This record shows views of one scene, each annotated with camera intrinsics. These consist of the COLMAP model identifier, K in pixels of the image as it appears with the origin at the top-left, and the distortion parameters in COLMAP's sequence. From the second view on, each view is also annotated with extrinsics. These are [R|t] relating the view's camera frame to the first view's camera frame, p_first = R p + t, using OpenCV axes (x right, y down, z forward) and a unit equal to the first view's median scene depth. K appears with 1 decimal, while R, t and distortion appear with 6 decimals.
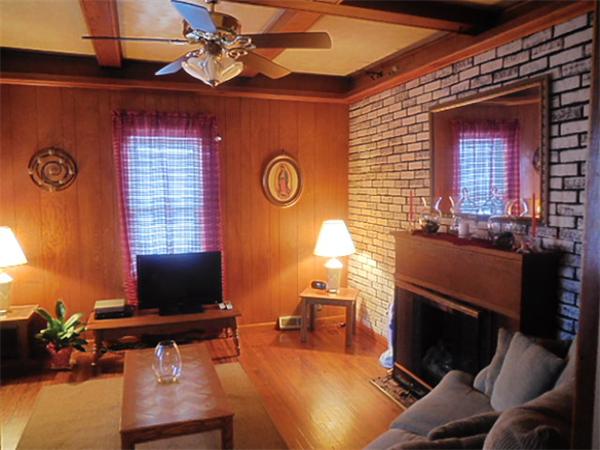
lens RADIAL K [[467.2, 0, 300.0], [0, 467.2, 225.0], [0, 0, 1]] dist [-0.034743, 0.007293]
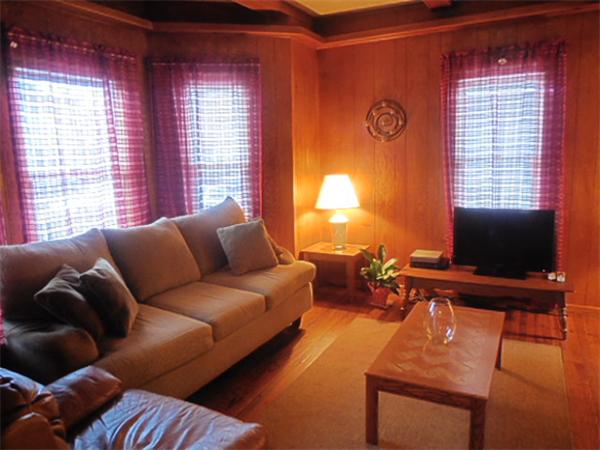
lens RADIAL K [[467.2, 0, 300.0], [0, 467.2, 225.0], [0, 0, 1]] dist [-0.034743, 0.007293]
pose [[0.657070, 0.098359, -0.747385, 0.151995], [-0.028803, 0.994003, 0.105493, 0.009705], [0.753279, -0.047789, 0.655963, 0.138332]]
